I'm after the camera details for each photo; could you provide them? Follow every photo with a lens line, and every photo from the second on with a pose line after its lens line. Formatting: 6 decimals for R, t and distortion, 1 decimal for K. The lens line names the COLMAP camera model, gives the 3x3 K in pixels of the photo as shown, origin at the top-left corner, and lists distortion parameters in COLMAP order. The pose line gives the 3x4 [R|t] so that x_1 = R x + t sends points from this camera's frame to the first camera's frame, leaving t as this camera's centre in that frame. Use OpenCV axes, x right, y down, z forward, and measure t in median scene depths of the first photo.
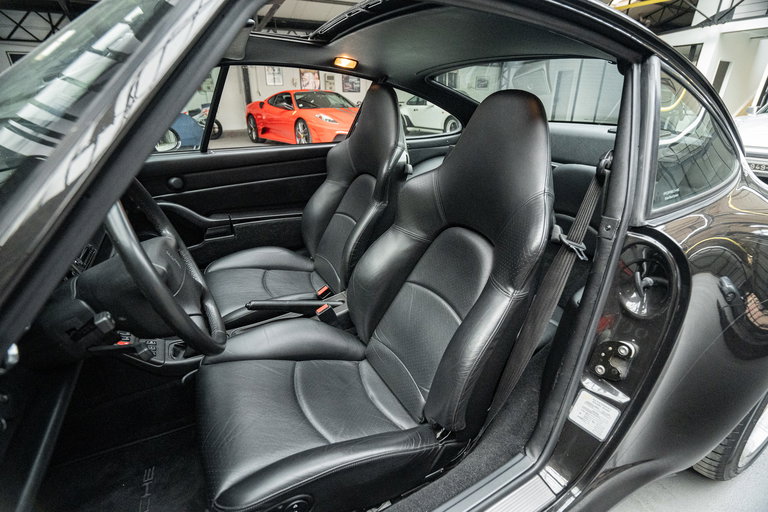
lens RADIAL K [[361.6, 0, 384.0], [0, 361.6, 256.0], [0, 0, 1]] dist [-0.010471, 0.000952]
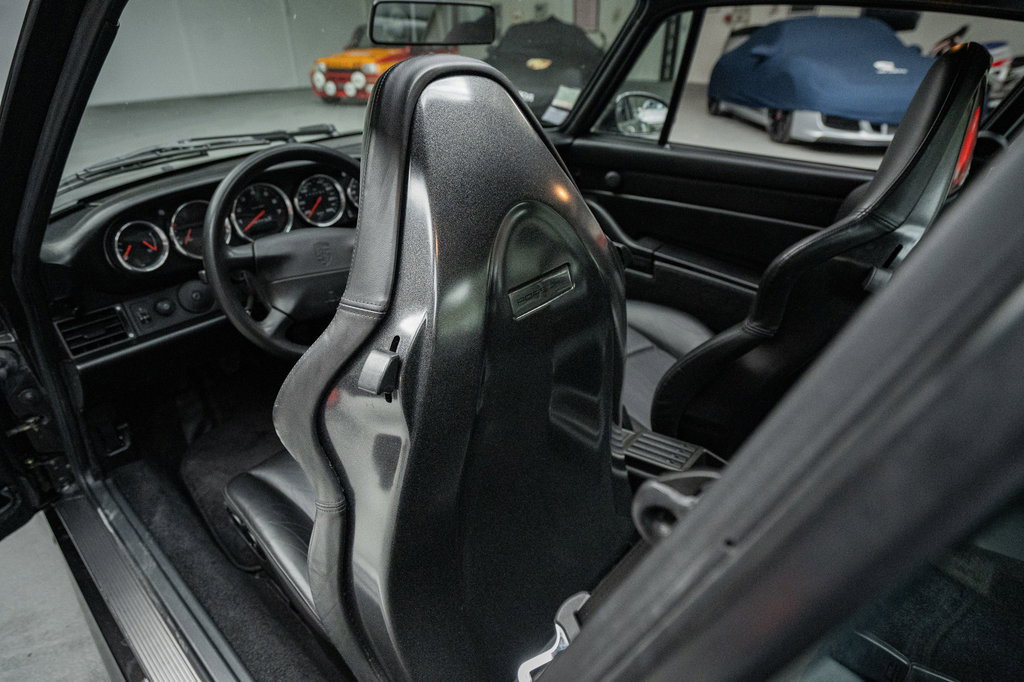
lens RADIAL K [[558.0, 0, 510.4], [0, 558.0, 343.8], [0, 0, 1]] dist [-0.006504, -0.000419]
pose [[0.349547, 0.465940, -0.812845, 0.369382], [-0.375154, 0.864592, 0.334275, -0.194469], [0.858532, 0.188097, 0.477015, 0.323736]]
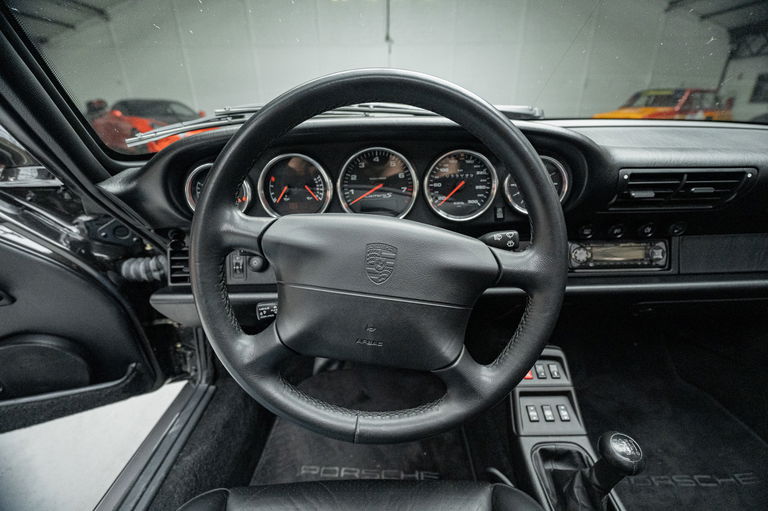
lens RADIAL K [[350.5, 0, 391.3], [0, 350.5, 256.8], [0, 0, 1]] dist [-0.019455, 0.000382]
pose [[-0.454489, 0.370447, -0.810067, -0.081370], [-0.343259, 0.766344, 0.543038, -0.124262], [0.821957, 0.524867, -0.221136, 0.478517]]
